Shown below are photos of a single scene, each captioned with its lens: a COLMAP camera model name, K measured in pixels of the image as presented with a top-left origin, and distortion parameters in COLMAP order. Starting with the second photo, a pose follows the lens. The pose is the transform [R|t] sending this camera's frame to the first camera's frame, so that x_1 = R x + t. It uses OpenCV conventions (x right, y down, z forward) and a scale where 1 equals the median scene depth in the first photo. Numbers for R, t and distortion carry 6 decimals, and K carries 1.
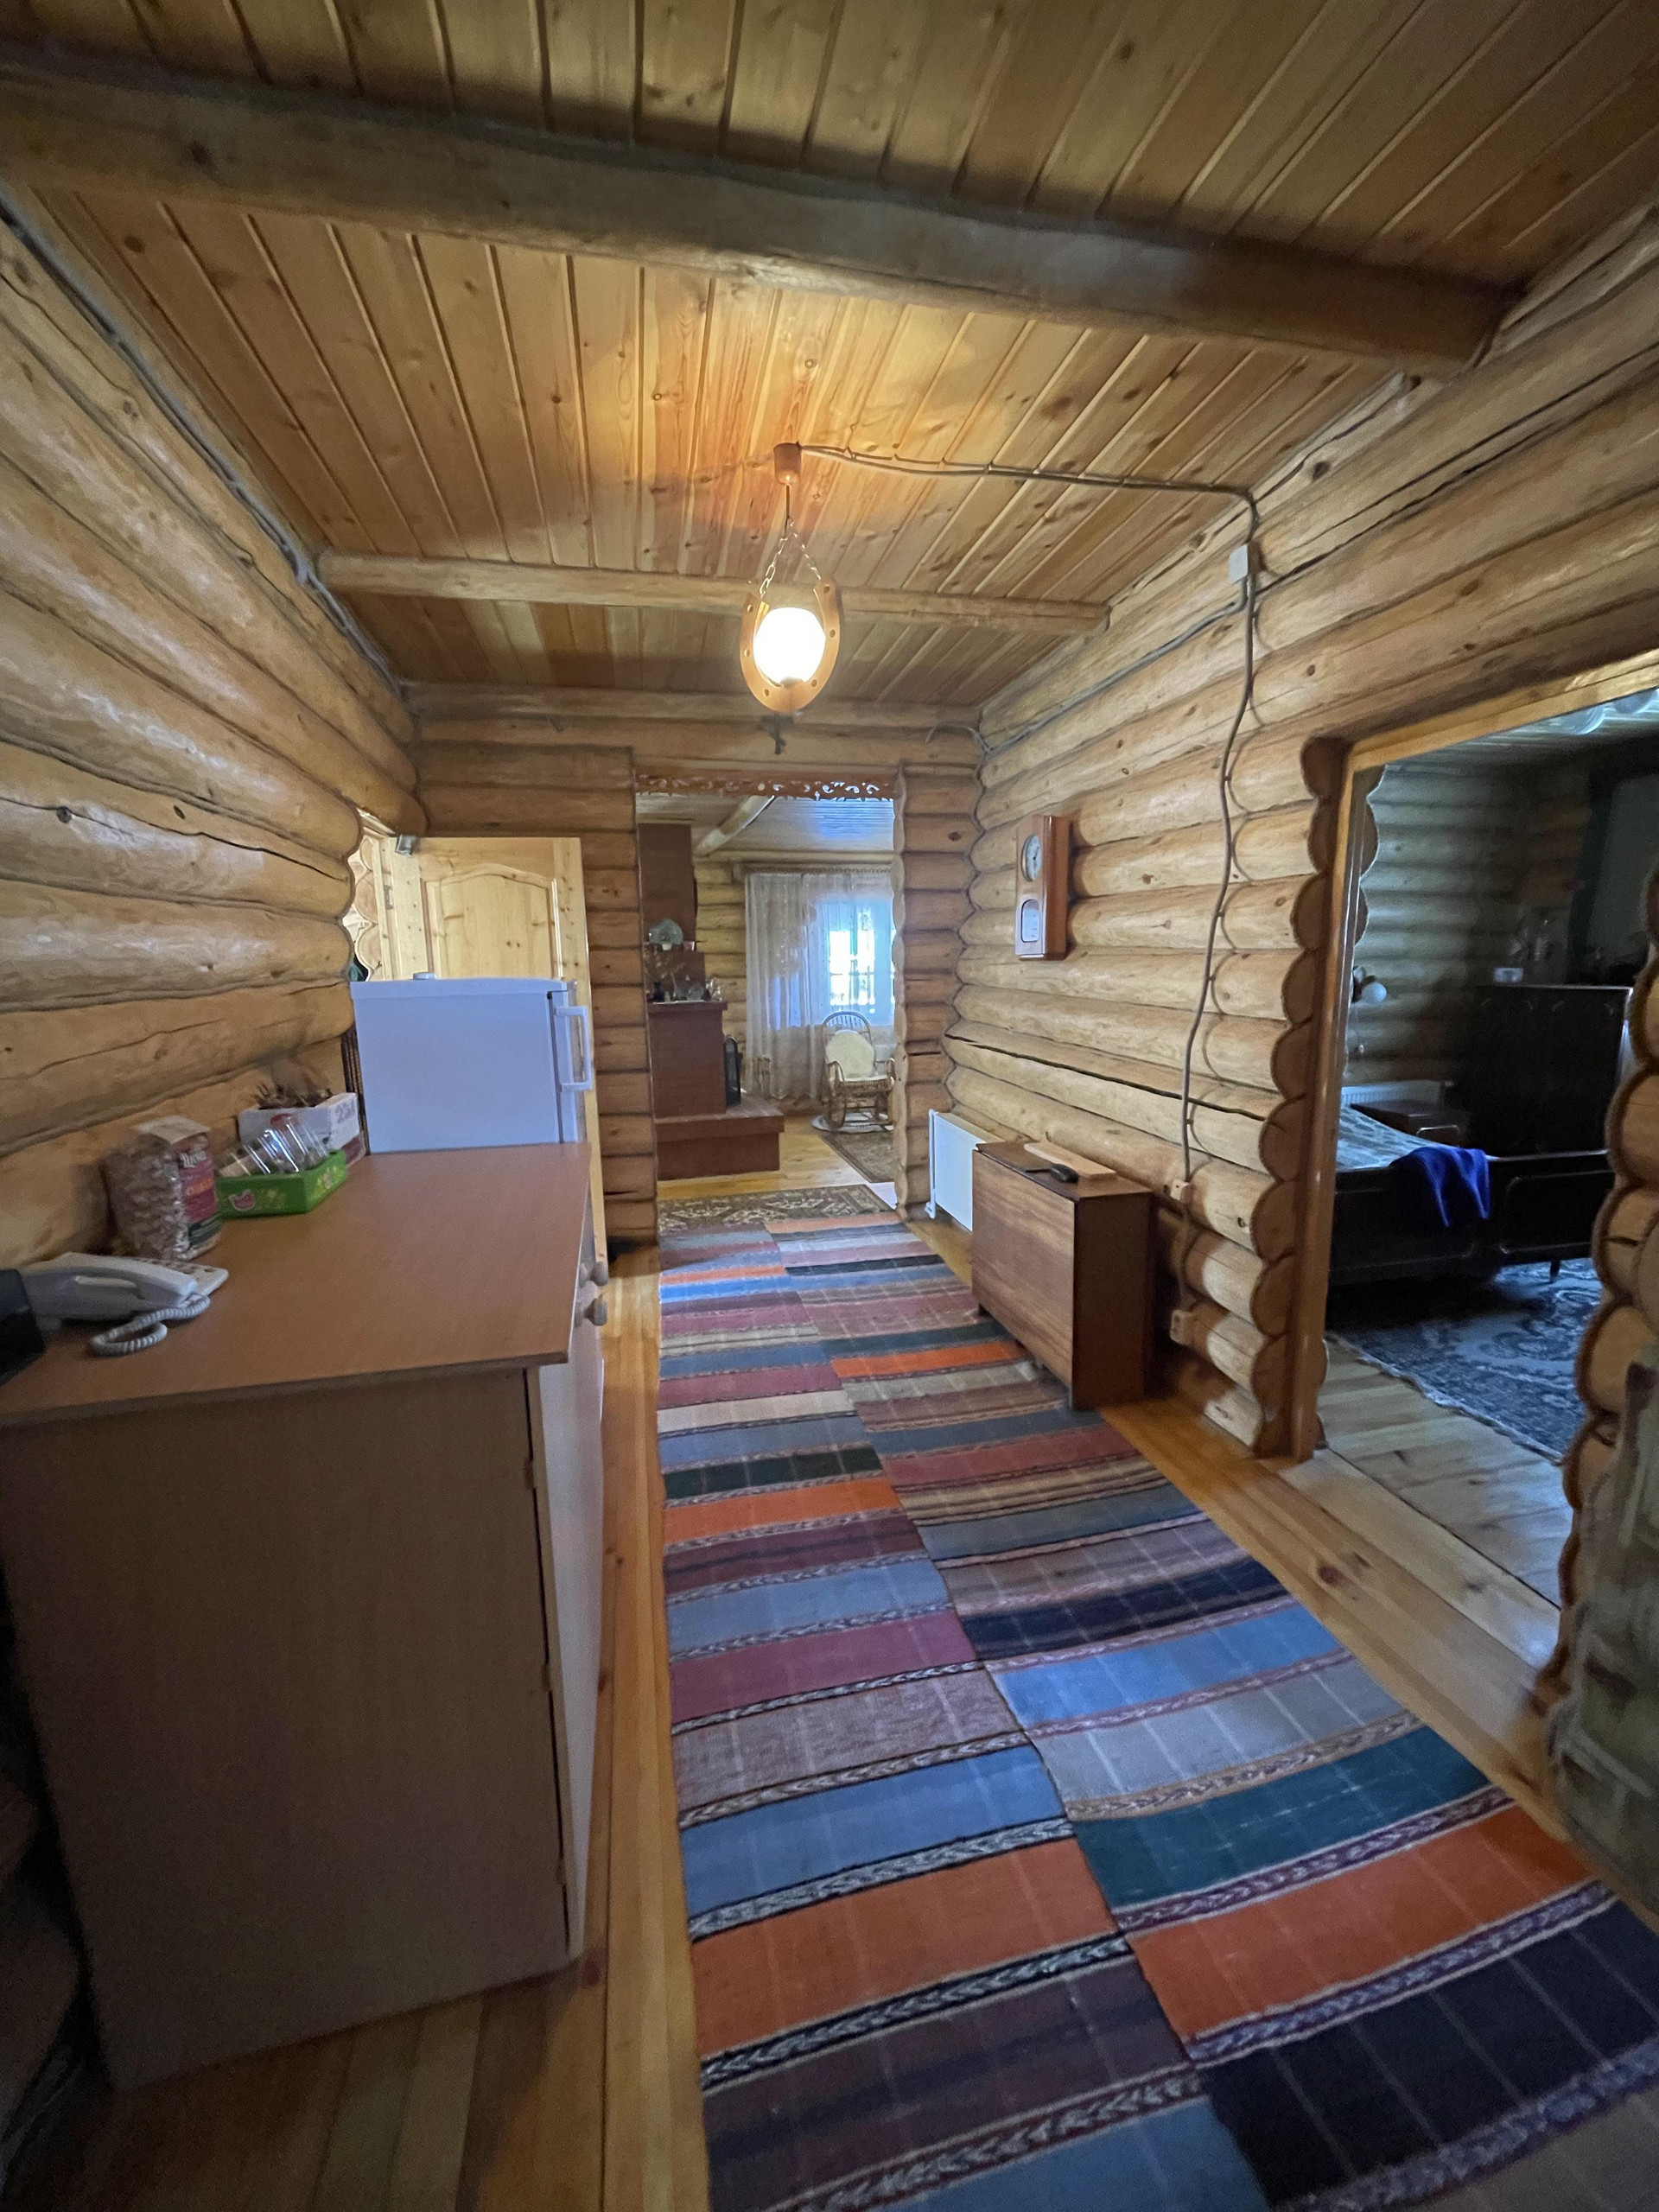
lens RADIAL K [[886.8, 0, 829.5], [0, 886.8, 1106.0], [0, 0, 1]] dist [0.001405, 0.000117]
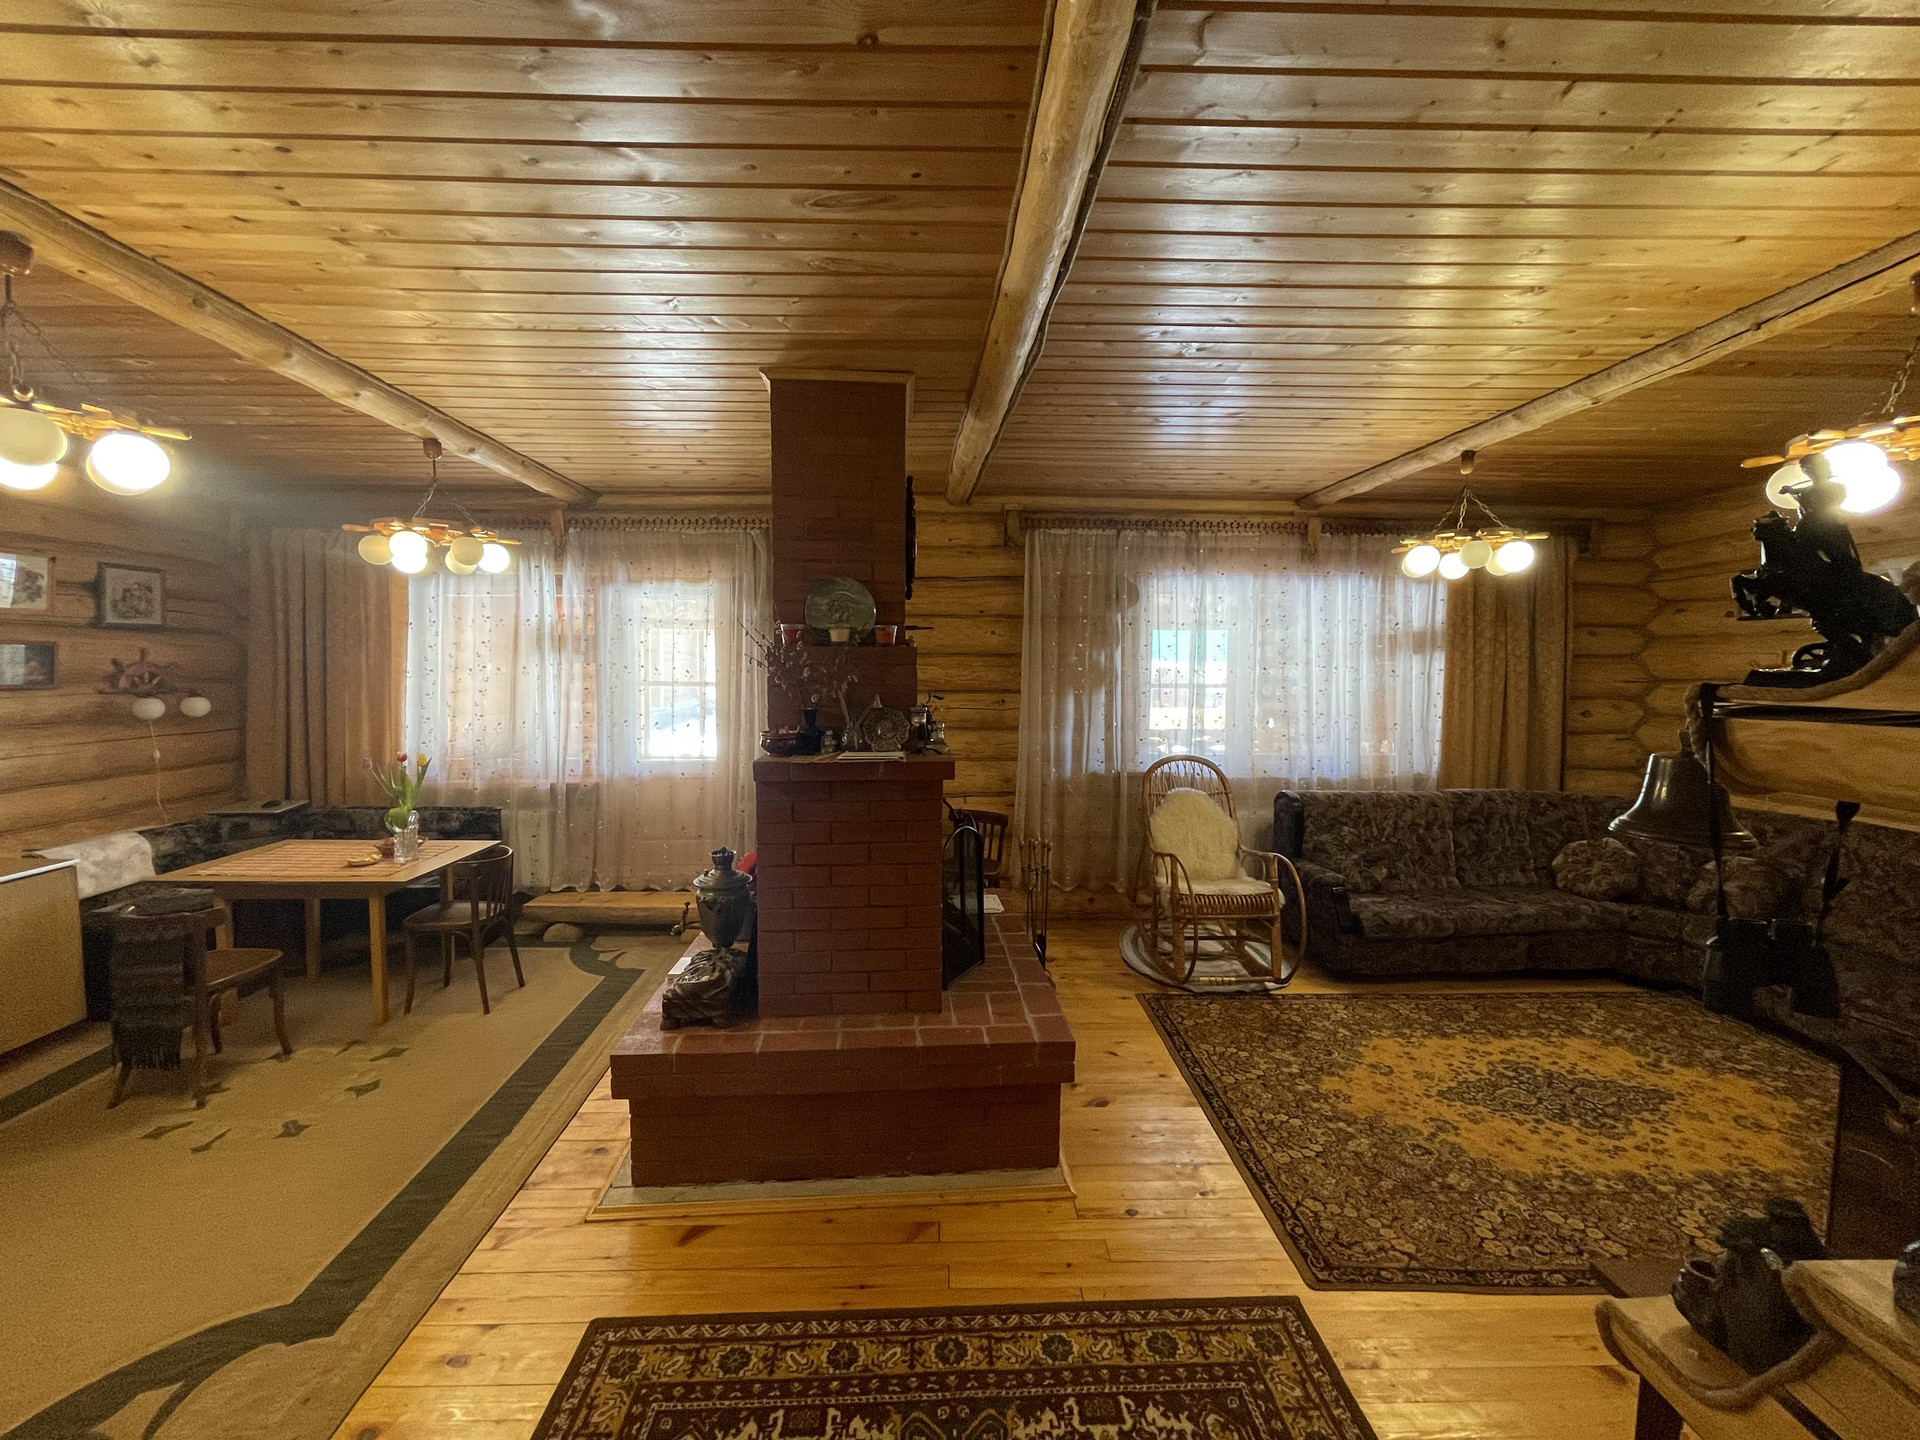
lens RADIAL K [[769.7, 0, 960.0], [0, 769.7, 720.0], [0, 0, 1]] dist [0.001405, 0.000117]
pose [[0.980677, 0.038589, -0.191790, -0.030903], [-0.055753, 0.994826, -0.084922, -0.078675], [0.187521, 0.093974, 0.977755, 0.468634]]
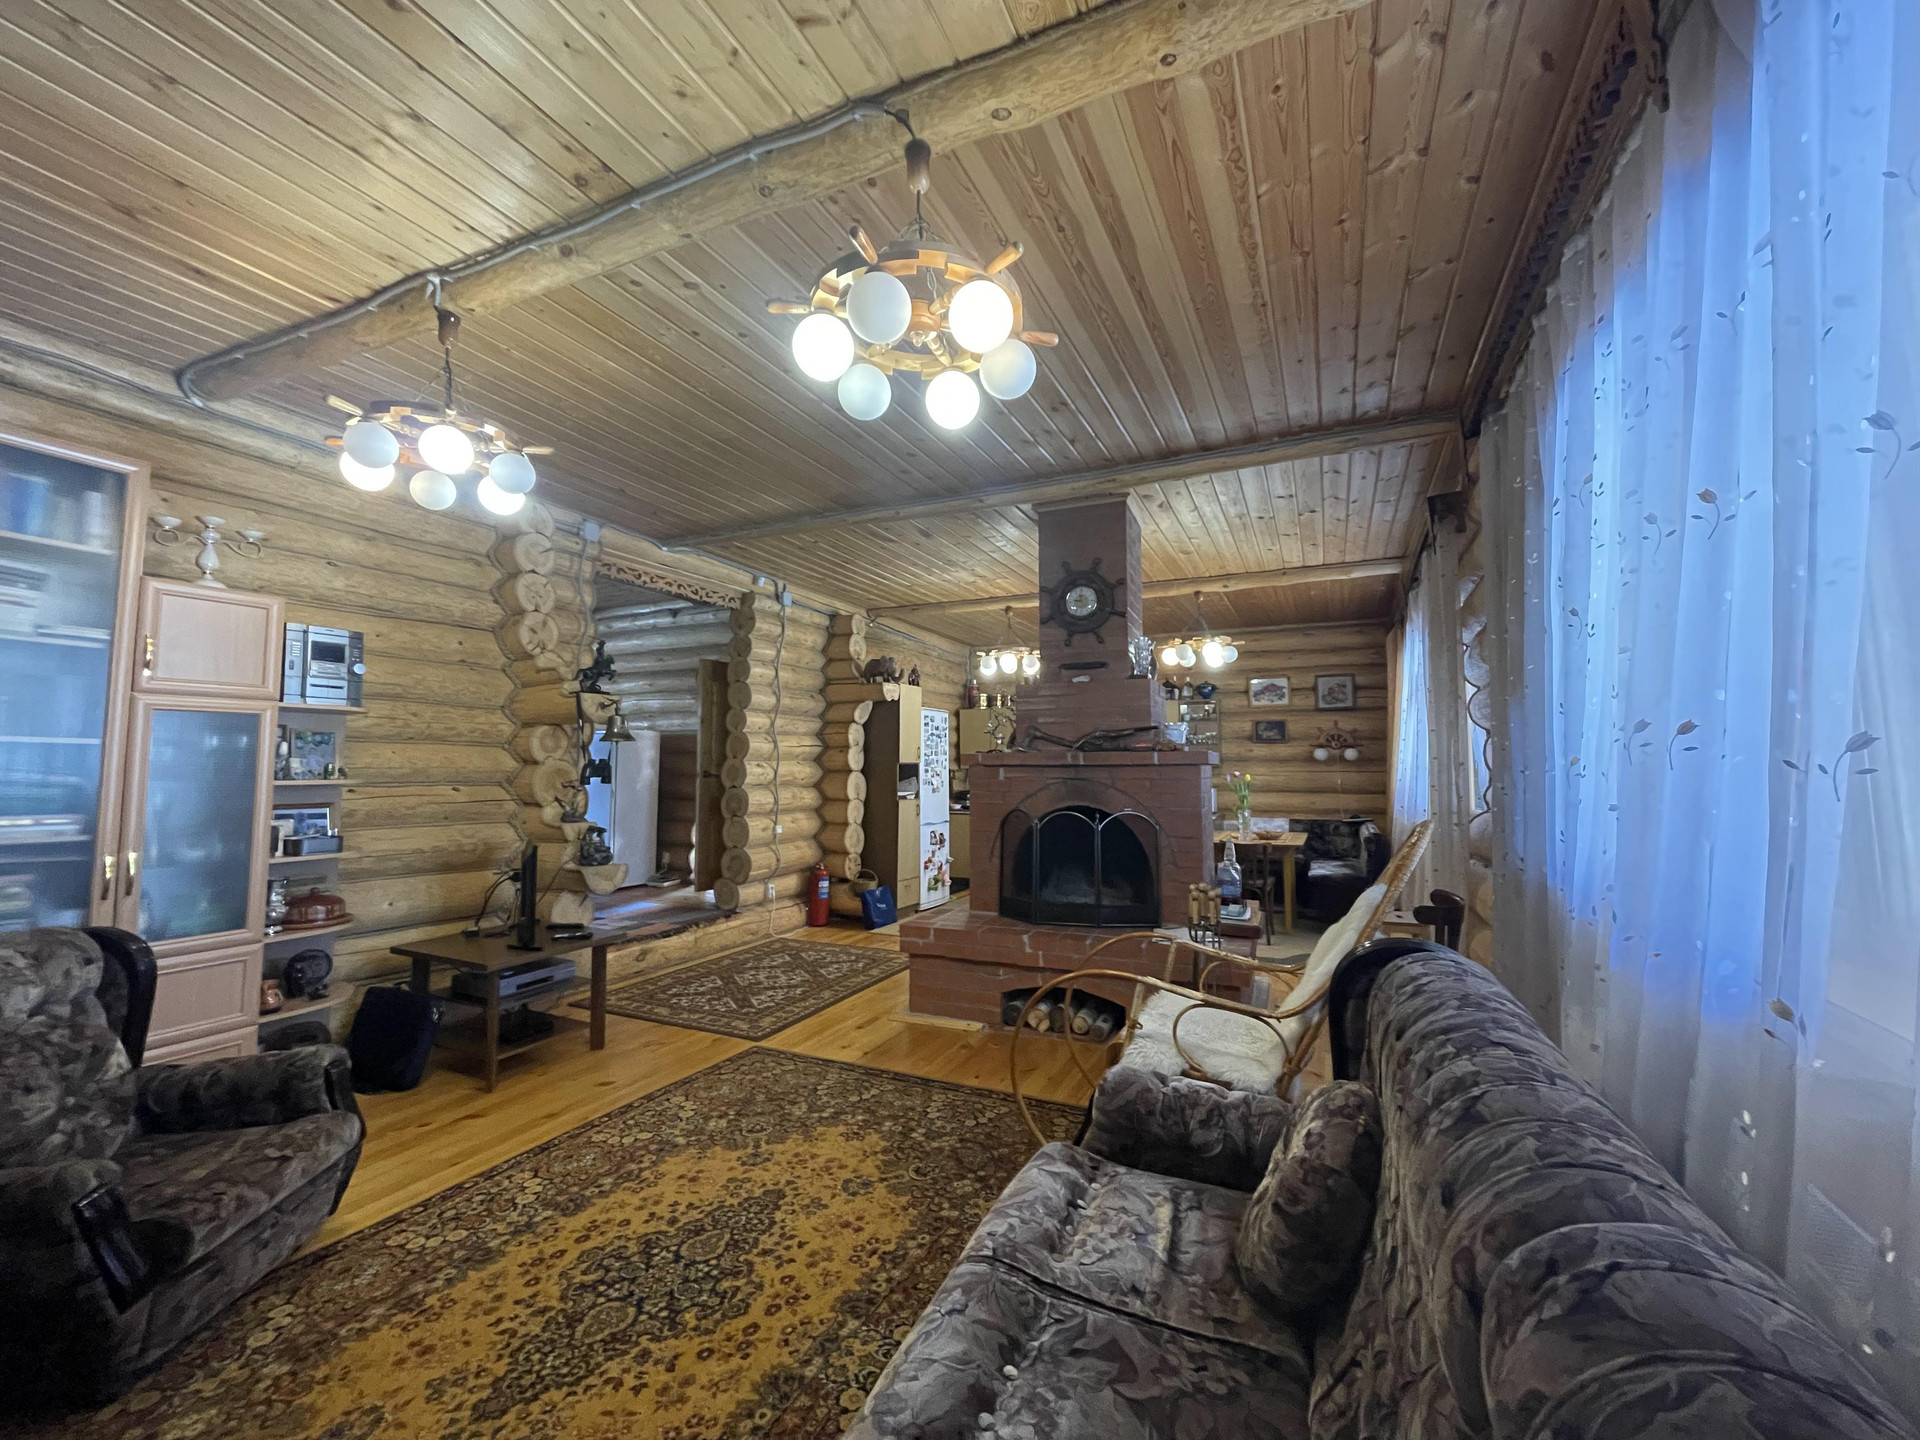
lens RADIAL K [[769.7, 0, 960.0], [0, 769.7, 720.0], [0, 0, 1]] dist [0.001405, 0.000117]
pose [[-0.619425, -0.028906, -0.784524, 0.281836], [-0.116355, 0.991665, 0.055331, -0.133981], [0.776386, 0.125556, -0.617625, 1.029973]]
